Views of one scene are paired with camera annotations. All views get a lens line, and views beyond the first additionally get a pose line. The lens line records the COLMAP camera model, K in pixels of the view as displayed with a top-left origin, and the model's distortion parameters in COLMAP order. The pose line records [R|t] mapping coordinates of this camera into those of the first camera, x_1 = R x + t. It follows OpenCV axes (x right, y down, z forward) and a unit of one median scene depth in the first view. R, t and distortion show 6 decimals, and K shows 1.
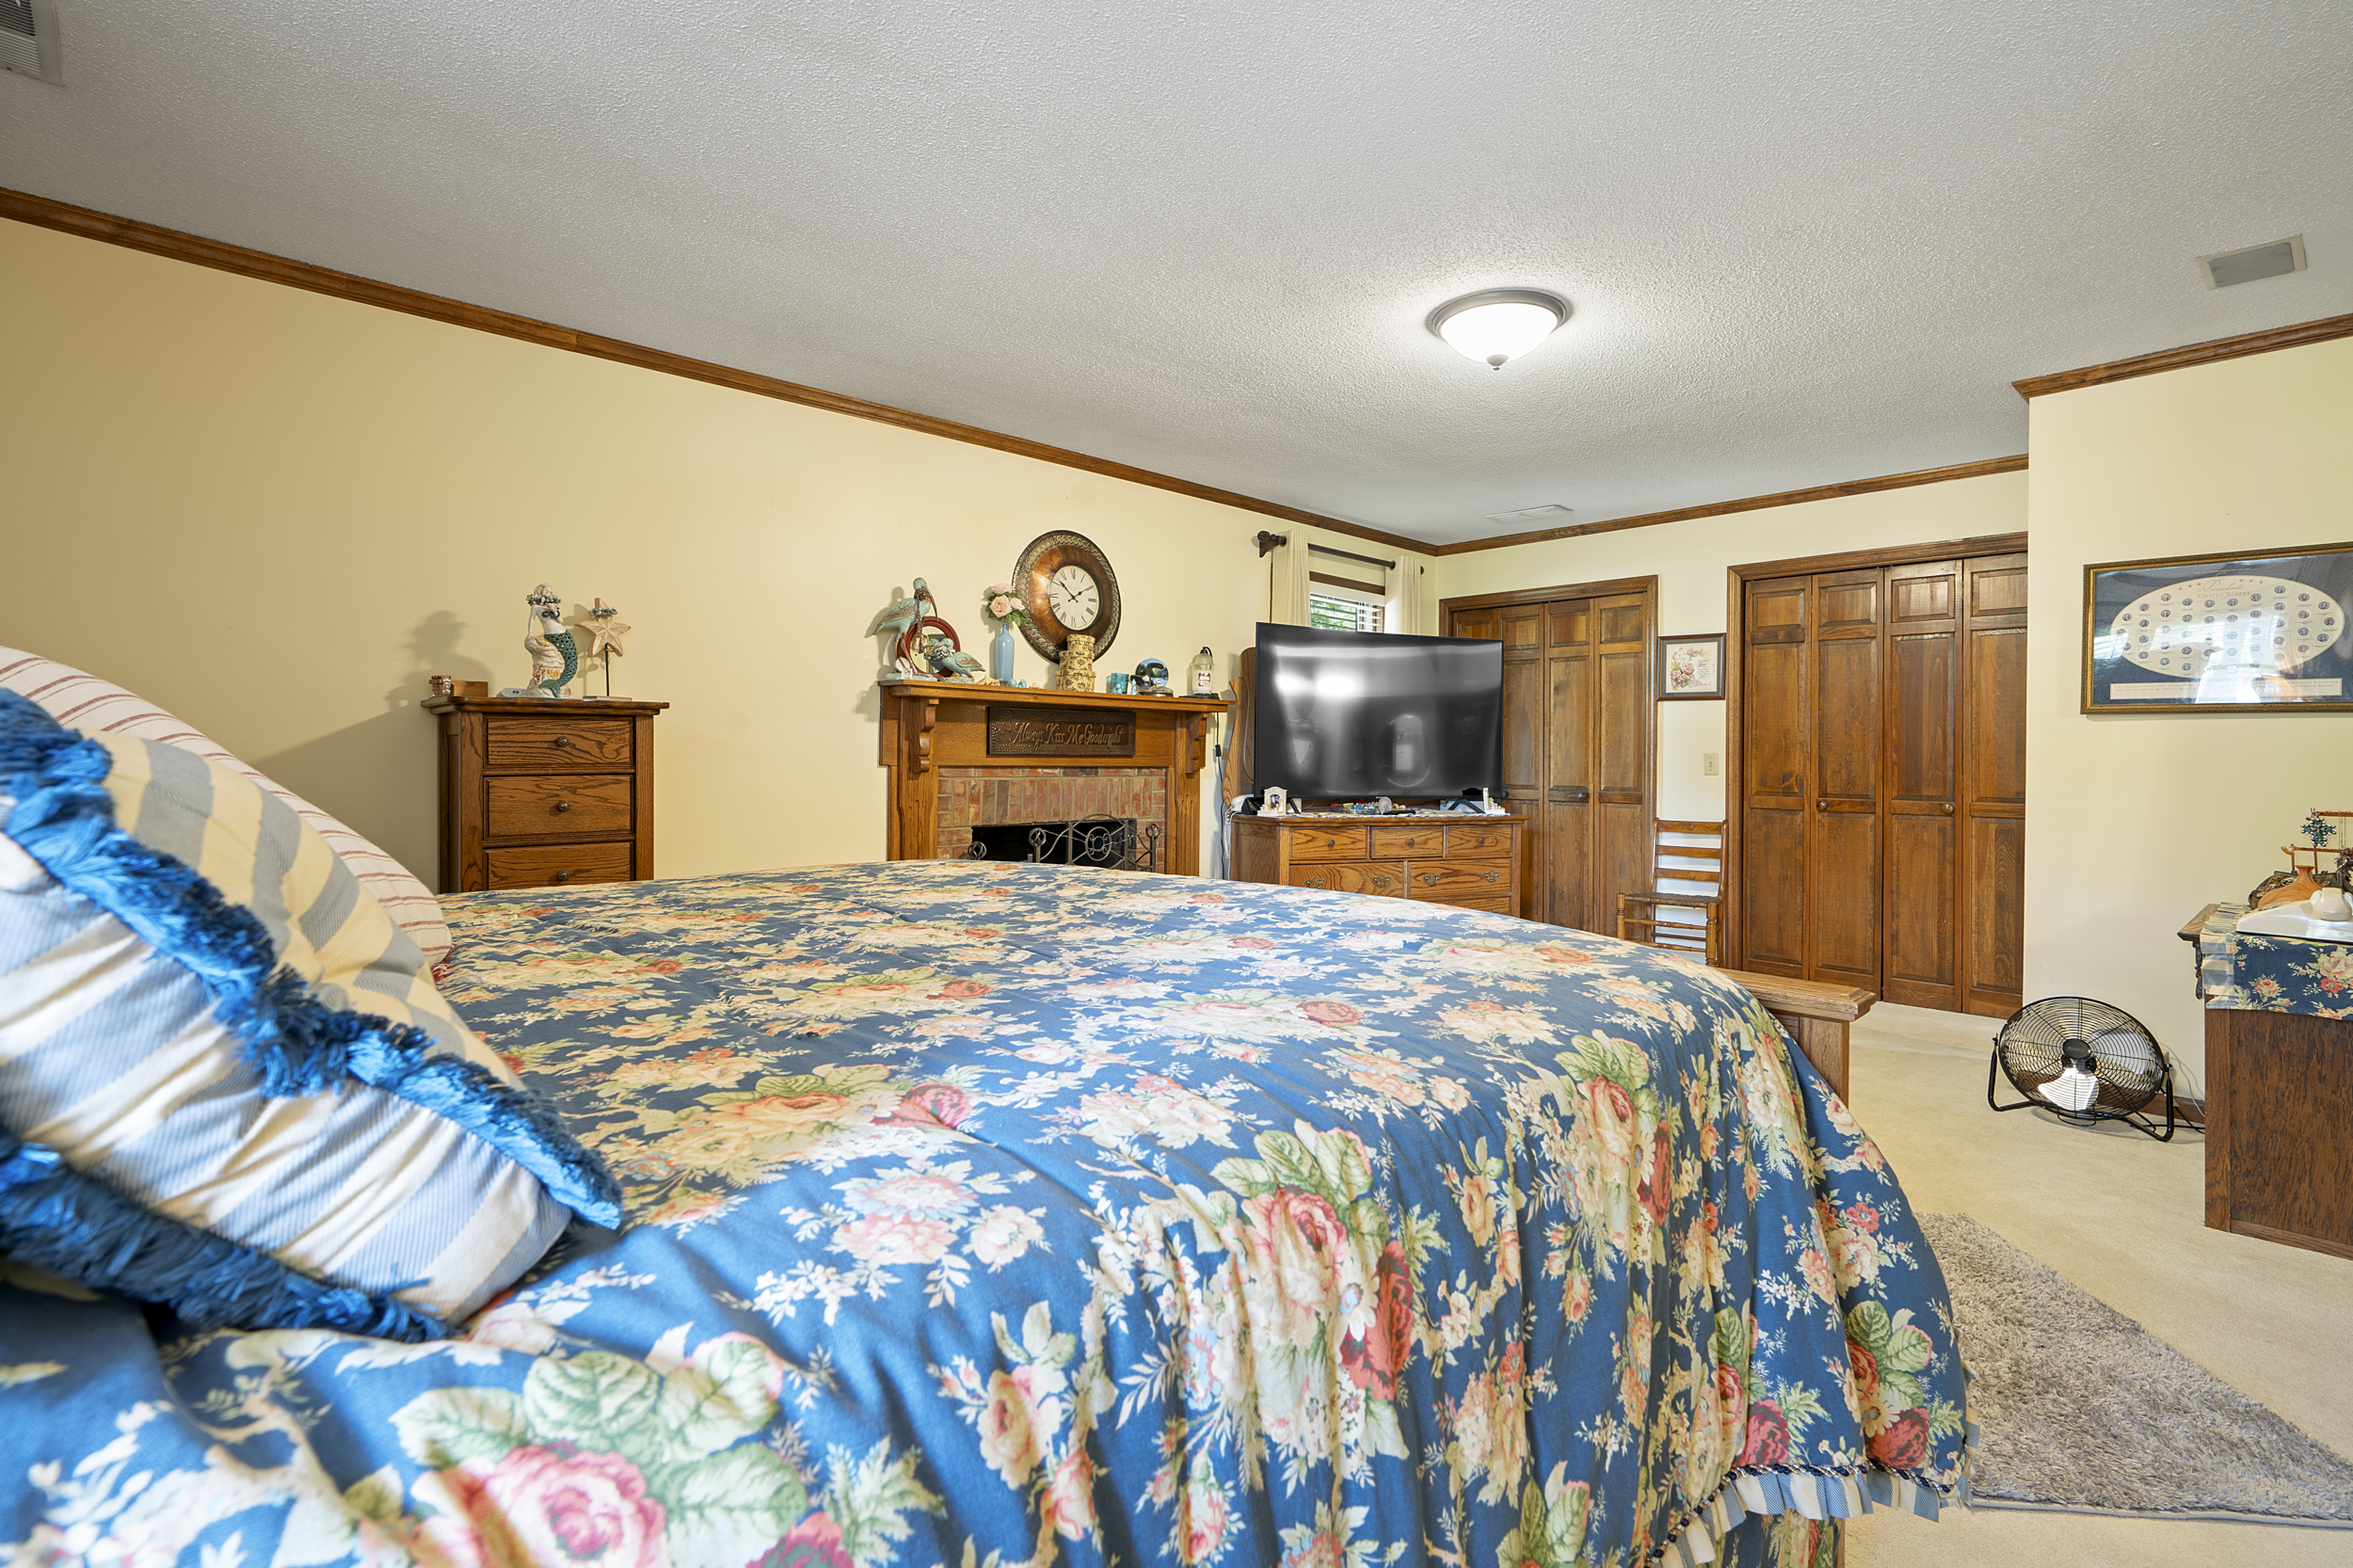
lens RADIAL K [[1079.5, 0, 1179.2], [0, 1079.5, 767.1], [0, 0, 1]] dist [-0.007064, 0.000695]
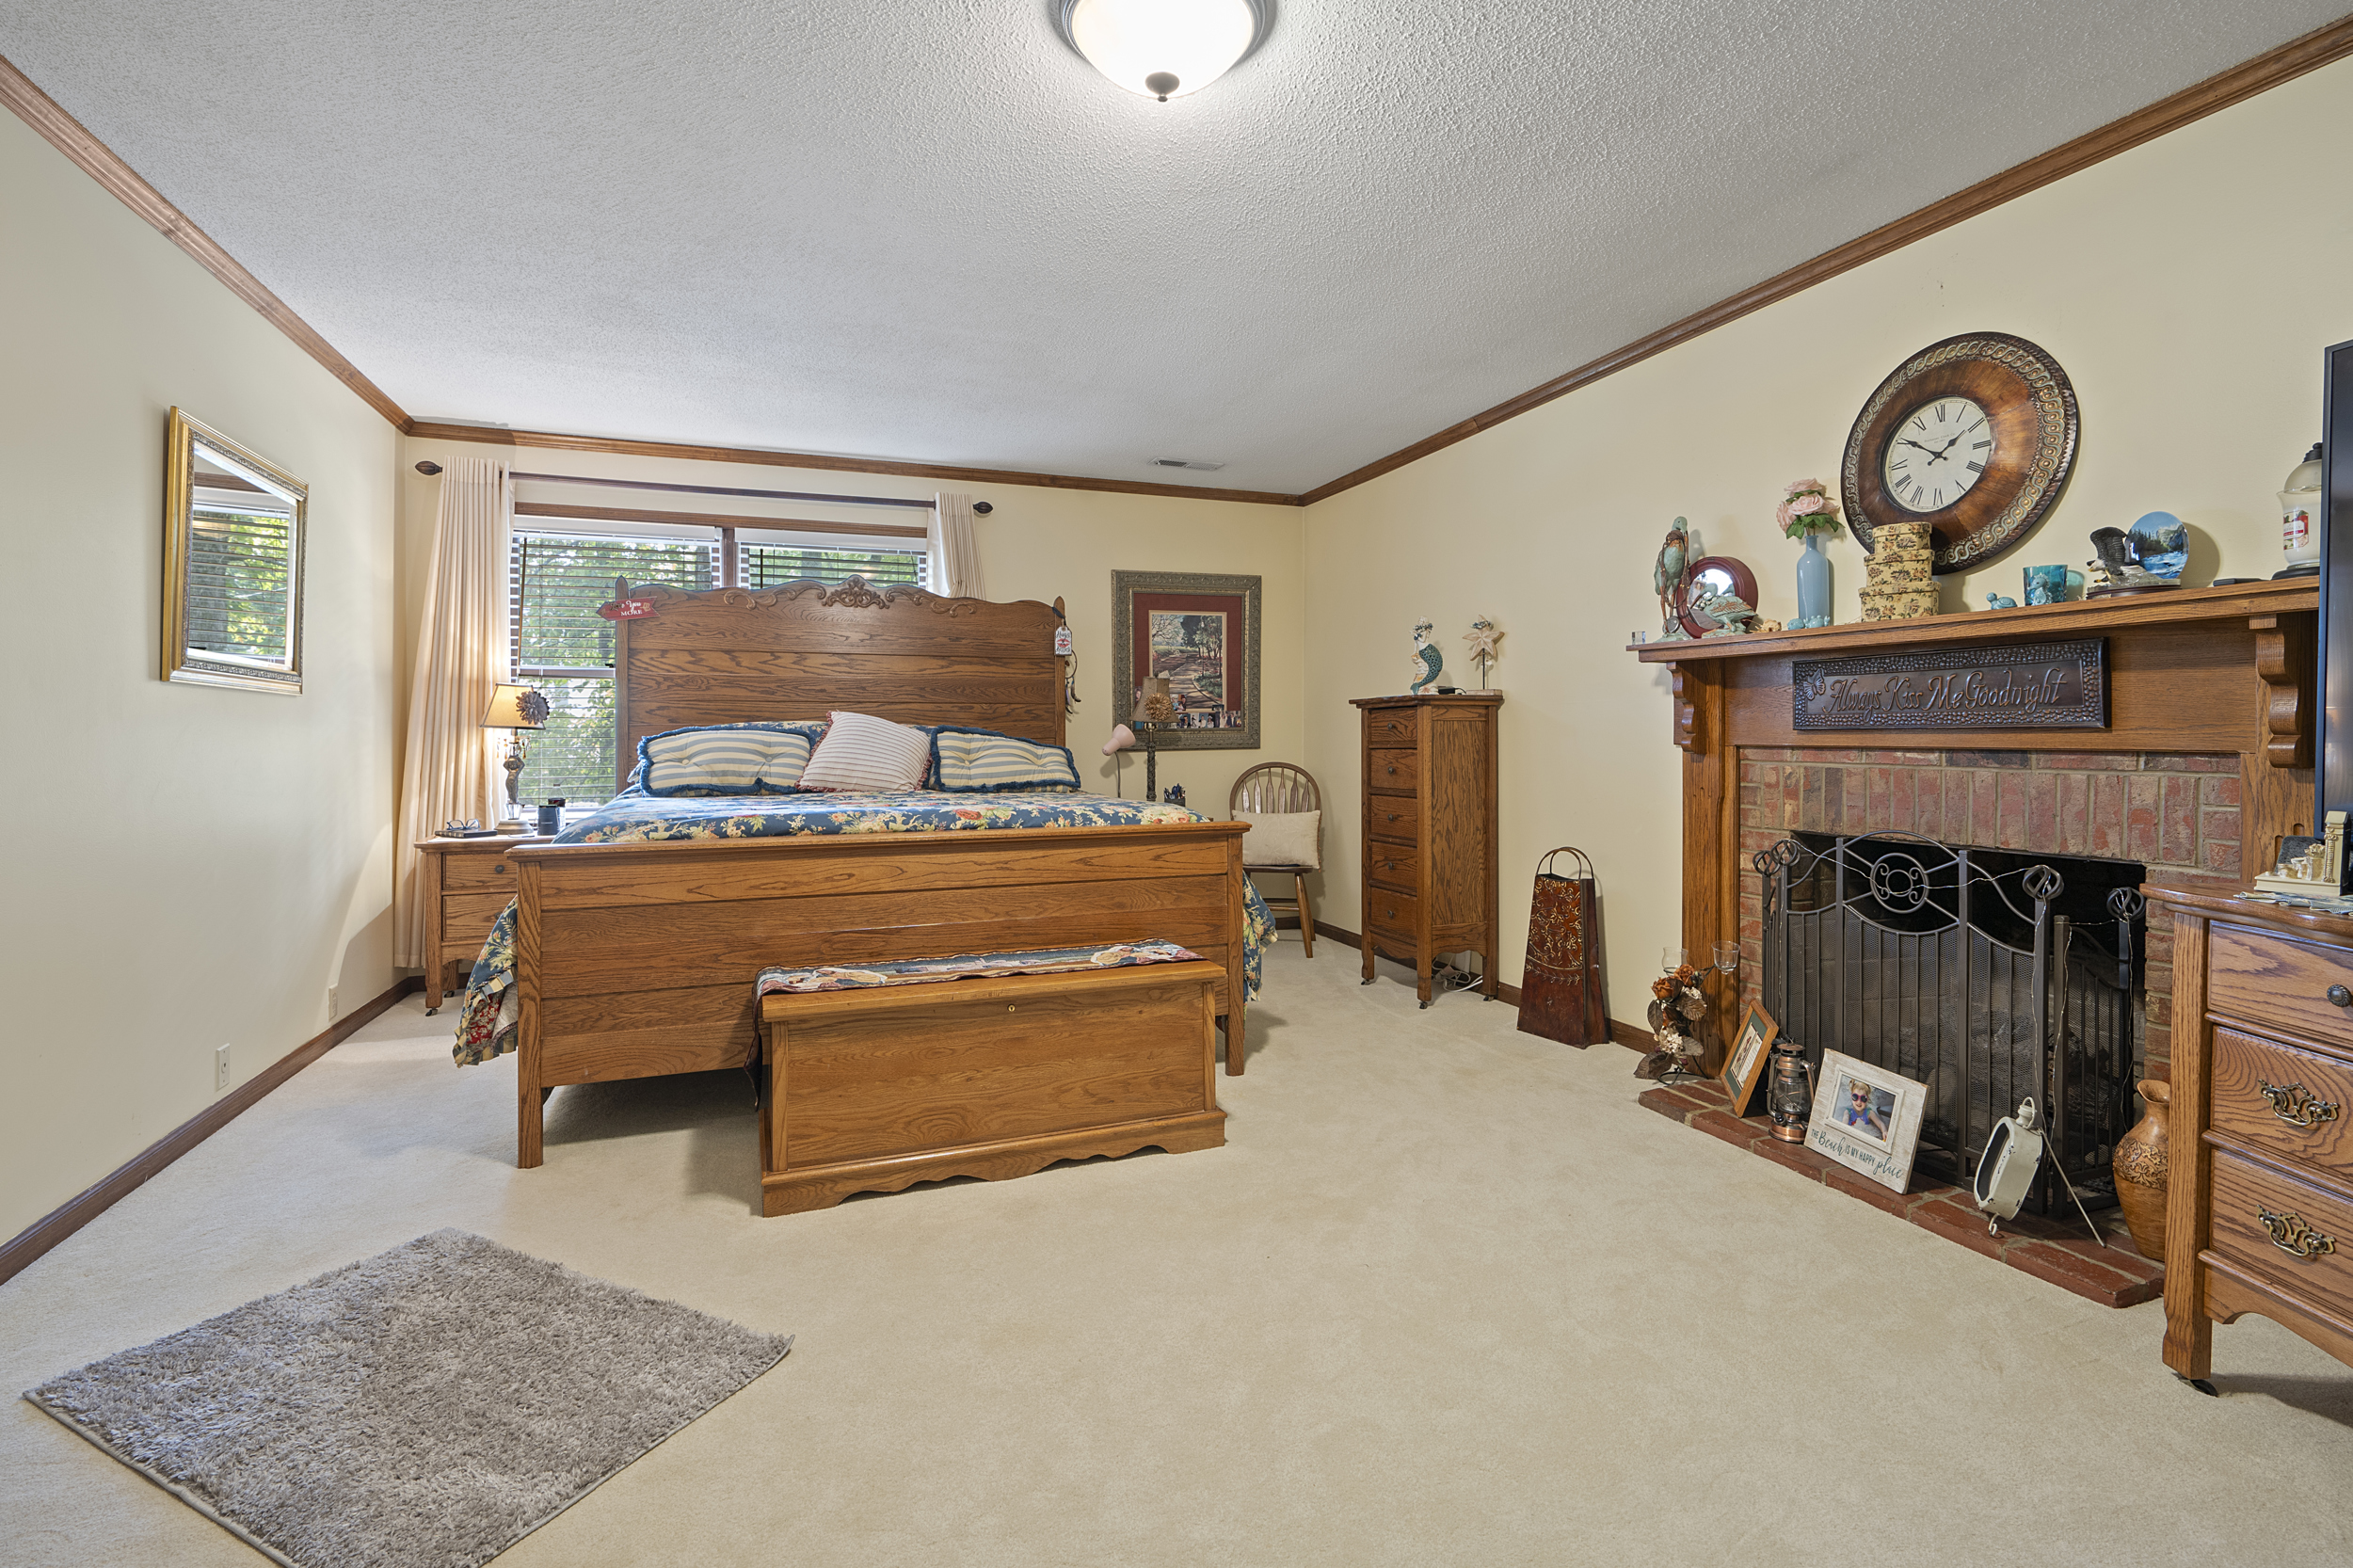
lens RADIAL K [[1079.5, 0, 1179.2], [0, 1079.5, 767.1], [0, 0, 1]] dist [-0.007064, 0.000695]
pose [[-0.387988, 0.018011, -0.921488, 0.572709], [-0.011613, 0.999634, 0.024427, -0.000037], [0.921591, 0.020179, -0.387637, 0.828753]]
